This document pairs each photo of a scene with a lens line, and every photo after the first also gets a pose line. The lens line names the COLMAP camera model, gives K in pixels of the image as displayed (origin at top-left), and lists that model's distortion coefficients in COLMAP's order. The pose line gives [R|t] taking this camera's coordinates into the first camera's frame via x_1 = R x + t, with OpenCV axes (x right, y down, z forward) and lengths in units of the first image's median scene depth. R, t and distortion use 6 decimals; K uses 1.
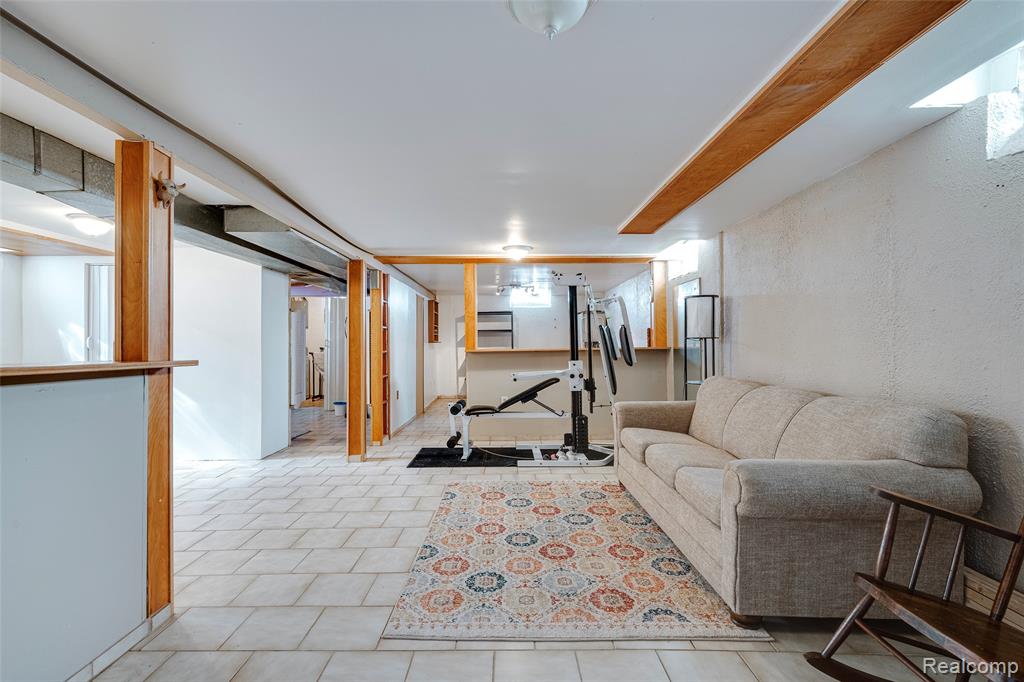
lens RADIAL K [[495.9, 0, 508.8], [0, 495.9, 339.7], [0, 0, 1]] dist [-0.013715, 0.005528]
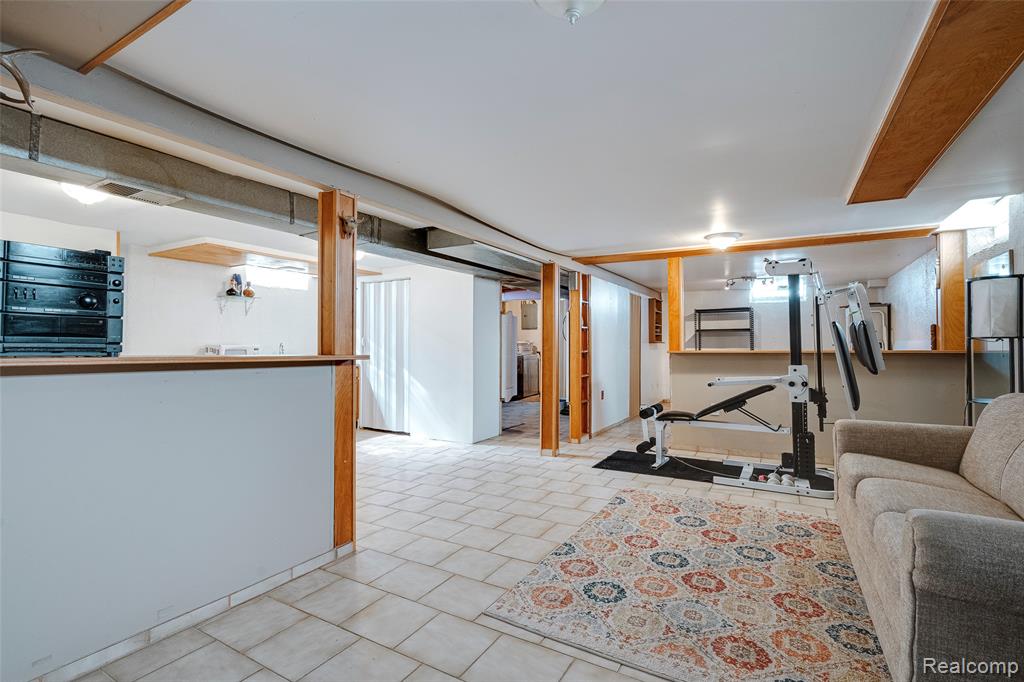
lens RADIAL K [[495.9, 0, 473.8], [0, 495.9, 338.7], [0, 0, 1]] dist [-0.013715, 0.005528]
pose [[0.849469, 0.000585, -0.527637, 0.157417], [-0.001817, 0.999997, -0.001816, 0.001010], [0.527635, 0.002501, 0.849468, 0.033623]]
